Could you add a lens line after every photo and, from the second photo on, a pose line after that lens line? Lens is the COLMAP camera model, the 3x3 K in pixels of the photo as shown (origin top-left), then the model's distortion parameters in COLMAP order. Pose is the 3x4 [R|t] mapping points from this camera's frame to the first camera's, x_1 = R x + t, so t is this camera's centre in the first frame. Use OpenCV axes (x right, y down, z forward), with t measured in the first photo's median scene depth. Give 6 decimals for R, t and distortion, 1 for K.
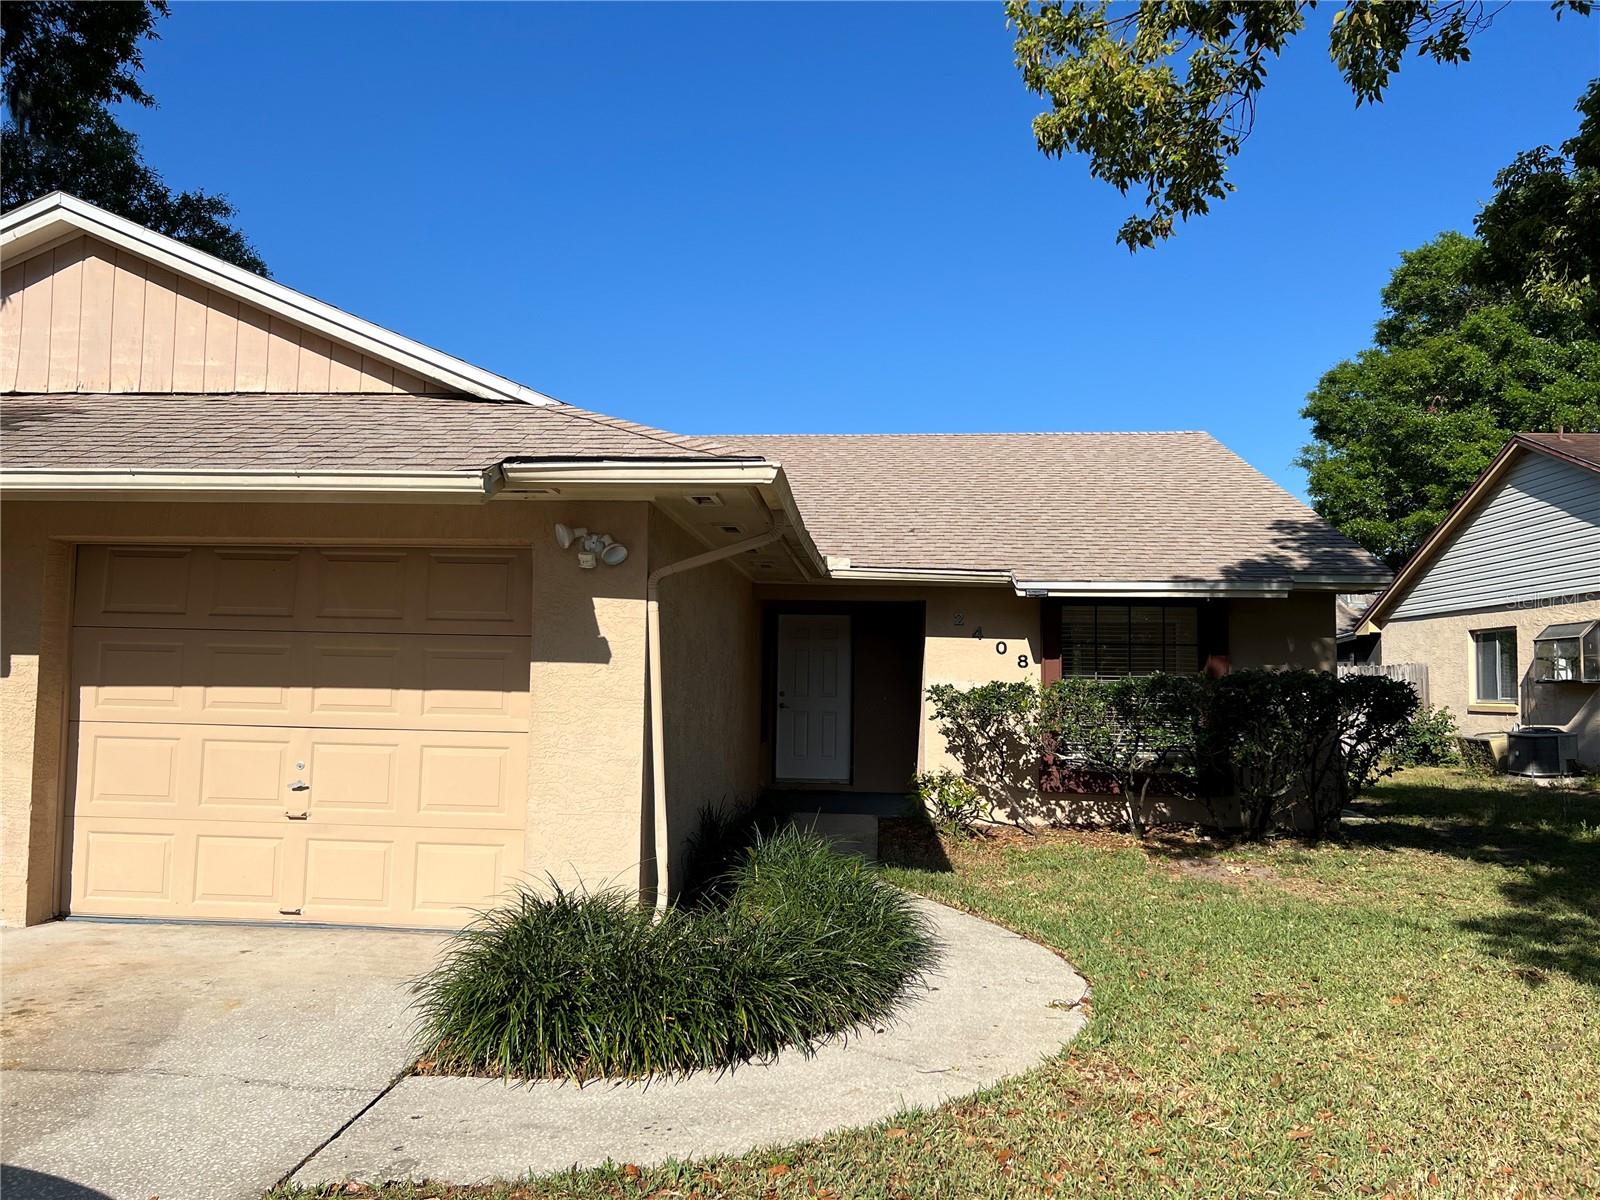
lens RADIAL K [[1203.5, 0, 802.1], [0, 1203.5, 610.5], [0, 0, 1]] dist [0.063574, -0.071851]
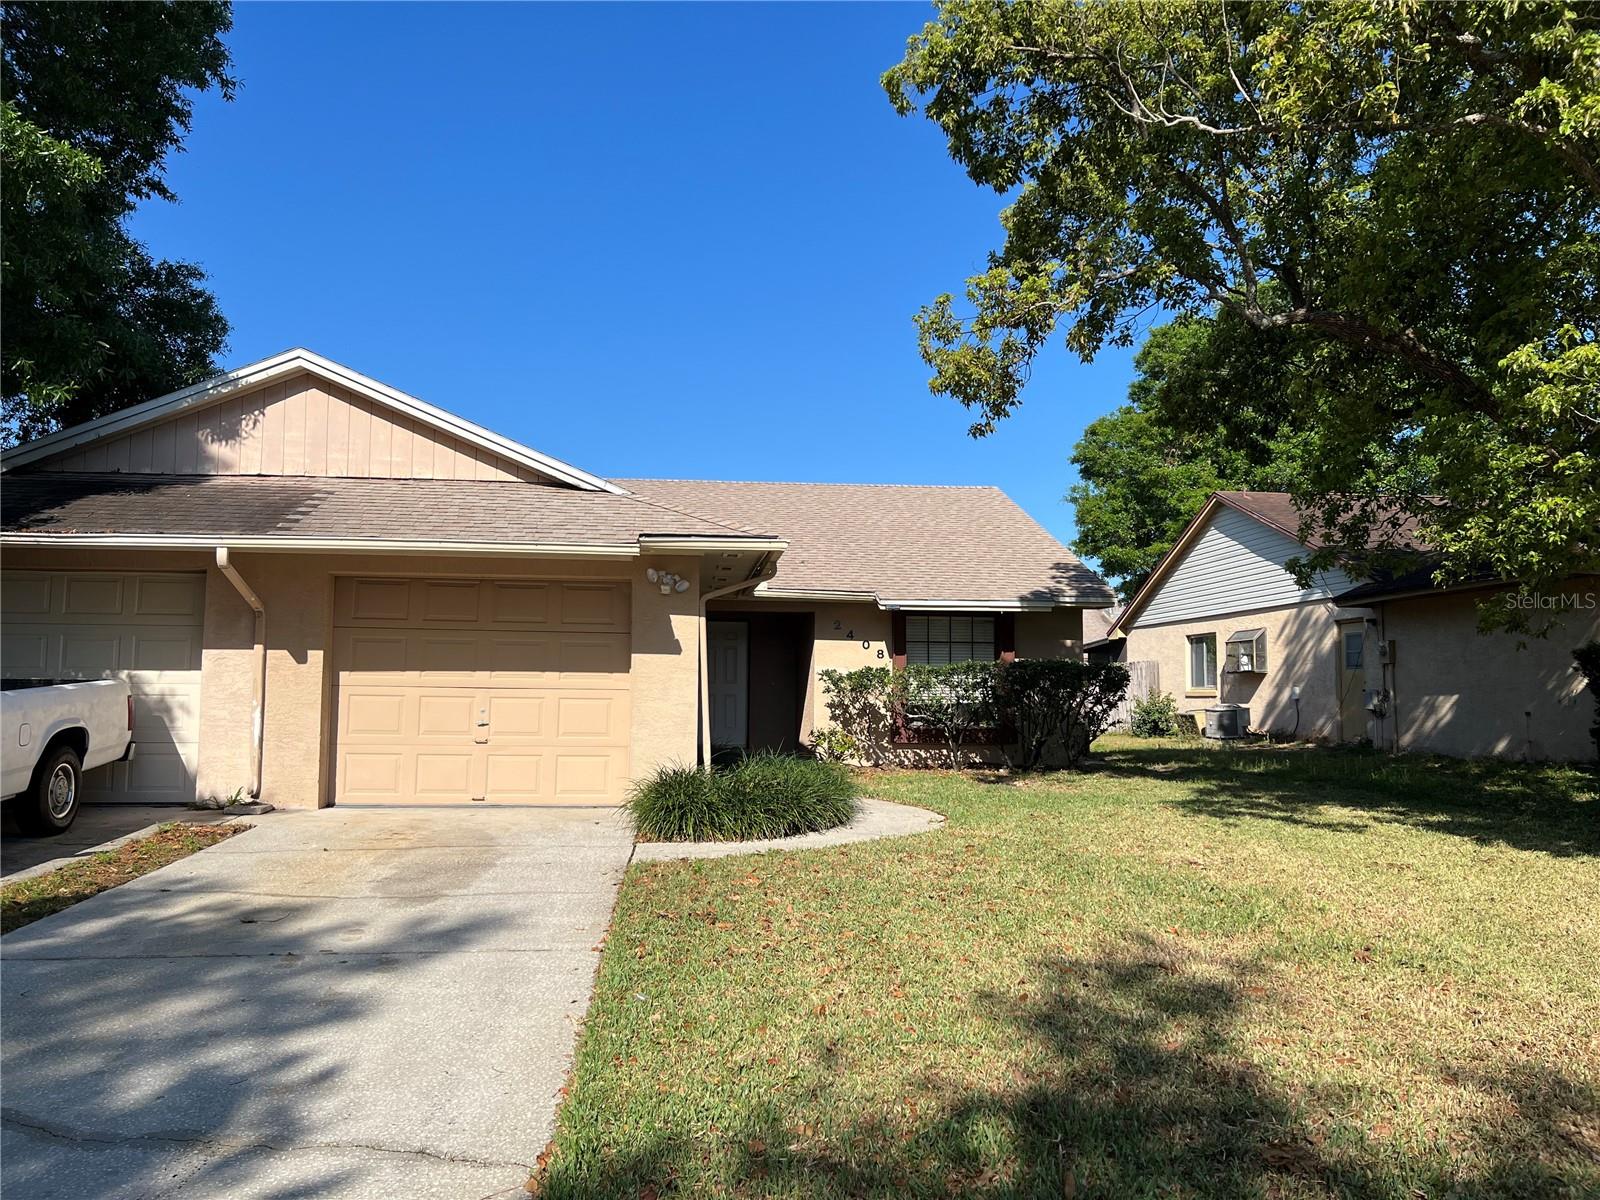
lens RADIAL K [[1234.1, 0, 800.0], [0, 1234.1, 600.0], [0, 0, 1]] dist [0.128309, -0.004242]
pose [[0.985582, 0.006571, 0.169069, -0.166217], [-0.004005, 0.999872, -0.015518, 0.000362], [-0.169149, 0.014617, 0.985482, -0.456190]]
